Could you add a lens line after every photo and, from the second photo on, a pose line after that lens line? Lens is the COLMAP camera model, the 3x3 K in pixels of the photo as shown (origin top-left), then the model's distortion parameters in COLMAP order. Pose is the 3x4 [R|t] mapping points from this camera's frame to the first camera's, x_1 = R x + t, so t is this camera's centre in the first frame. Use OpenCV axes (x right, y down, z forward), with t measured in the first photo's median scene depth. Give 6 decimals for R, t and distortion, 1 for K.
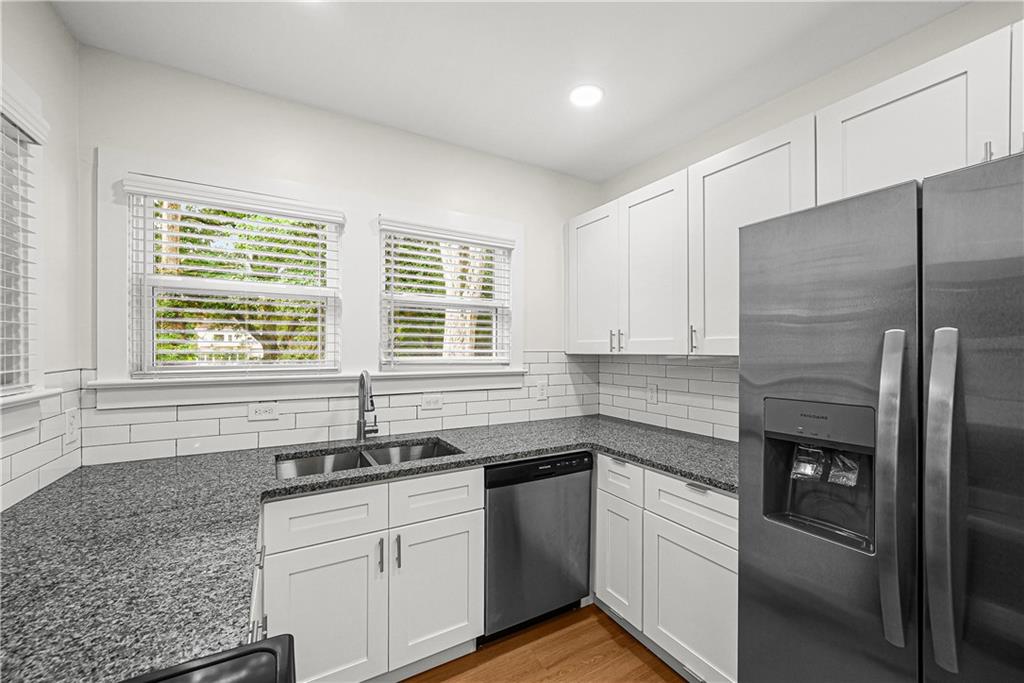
lens RADIAL K [[404.2, 0, 510.4], [0, 404.2, 347.8], [0, 0, 1]] dist [-0.000550, -0.000014]
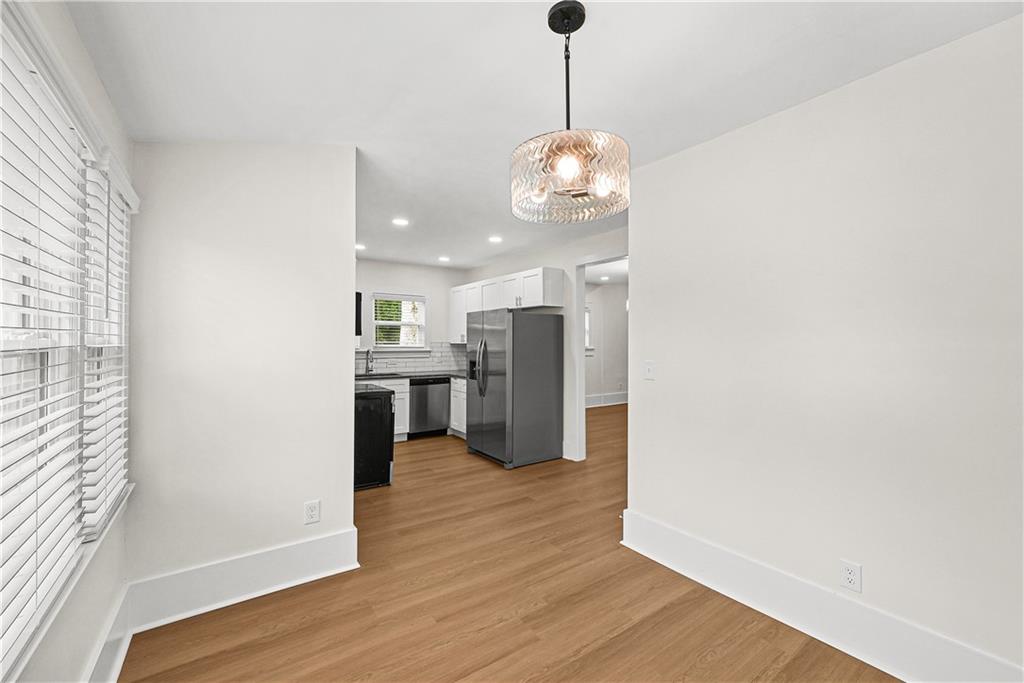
lens RADIAL K [[404.2, 0, 512.3], [0, 404.2, 340.1], [0, 0, 1]] dist [-0.000550, -0.000014]
pose [[0.995631, -0.000319, 0.093379, 0.378109], [0.000797, 0.999987, -0.005078, 0.008111], [-0.093376, 0.005130, 0.995618, -1.914609]]
